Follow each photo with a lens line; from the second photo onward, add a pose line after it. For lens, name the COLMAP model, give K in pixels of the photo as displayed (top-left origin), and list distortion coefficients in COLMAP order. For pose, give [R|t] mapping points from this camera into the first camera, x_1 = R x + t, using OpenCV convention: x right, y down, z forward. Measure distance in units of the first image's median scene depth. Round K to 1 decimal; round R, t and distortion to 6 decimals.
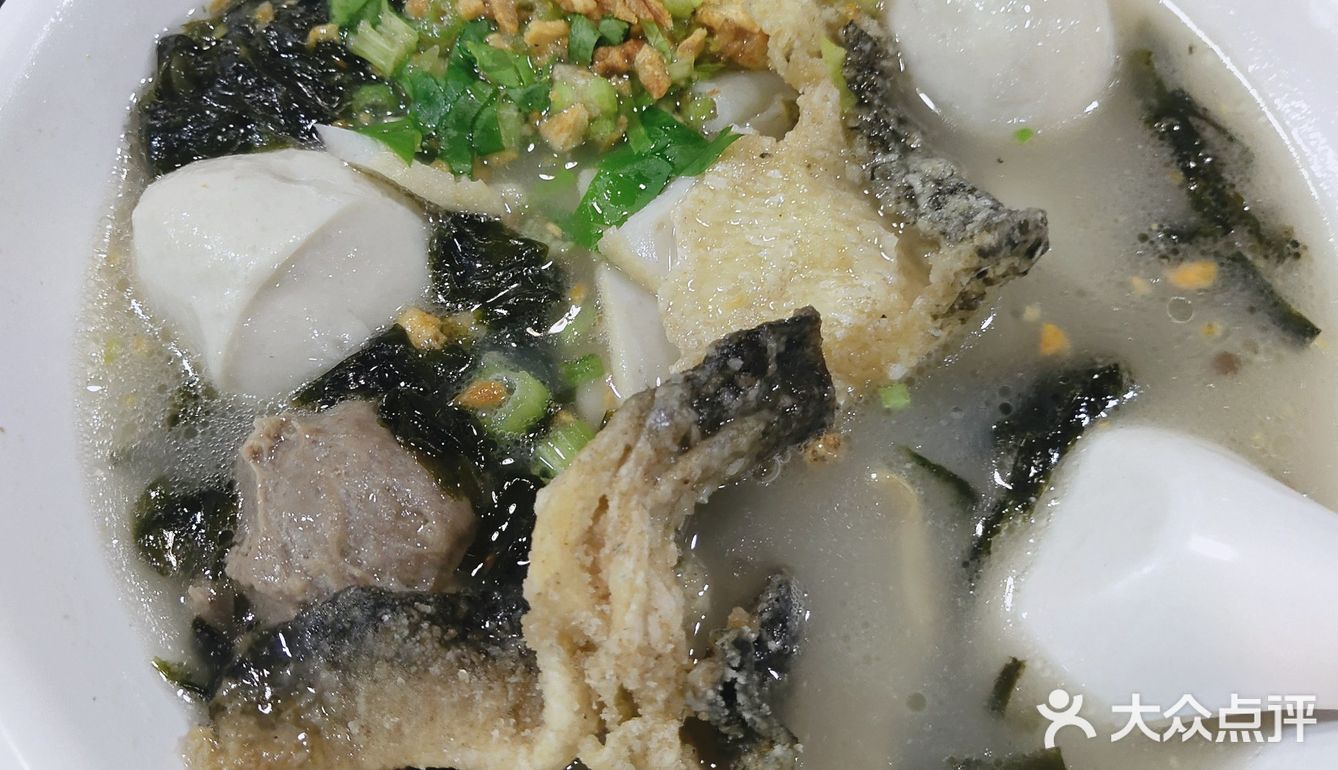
lens RADIAL K [[1507.4, 0, 669.0], [0, 1507.4, 385.0], [0, 0, 1]] dist [-0.064979, -0.007253]
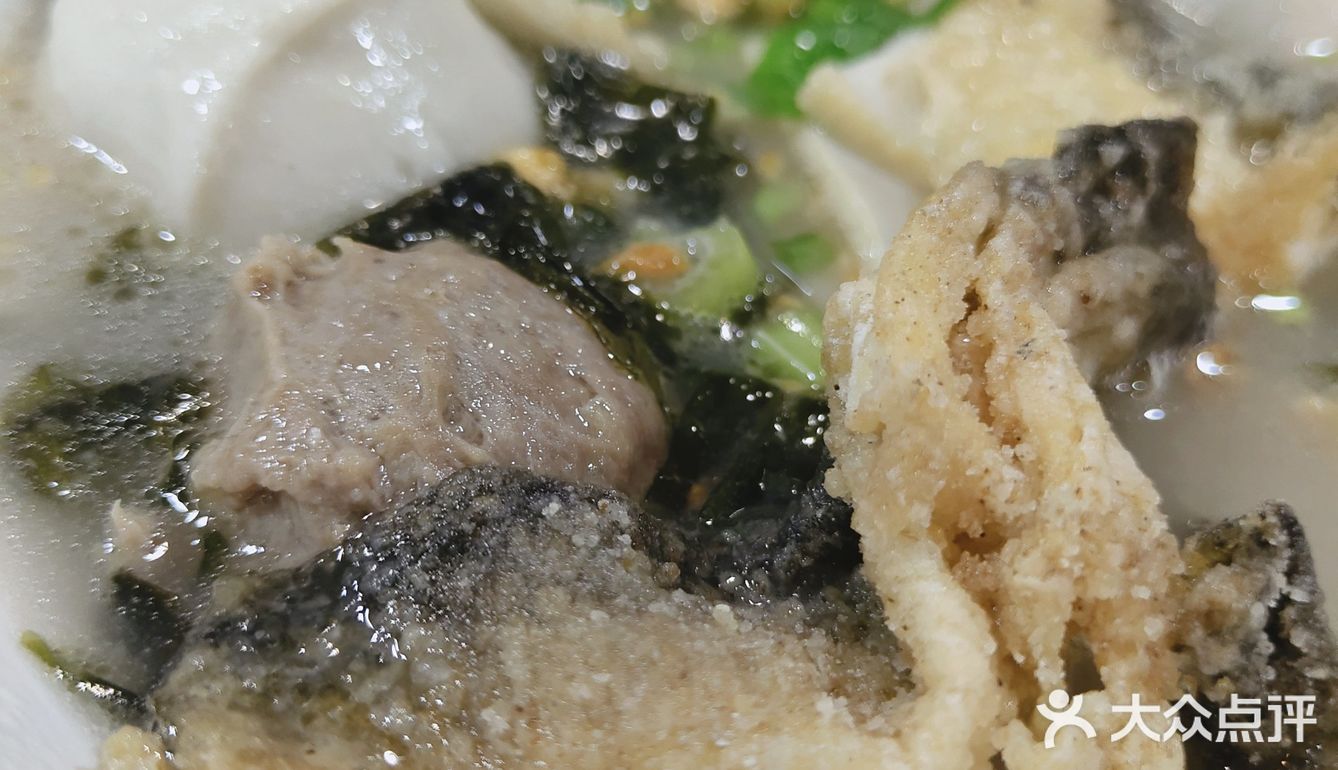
lens RADIAL K [[1507.4, 0, 669.0], [0, 1507.4, 385.0], [0, 0, 1]] dist [-0.064979, -0.007253]
pose [[0.991000, 0.018737, 0.132547, -0.214874], [0.032068, 0.928095, -0.370960, 0.296313], [-0.129967, 0.371872, 0.919141, 0.537362]]
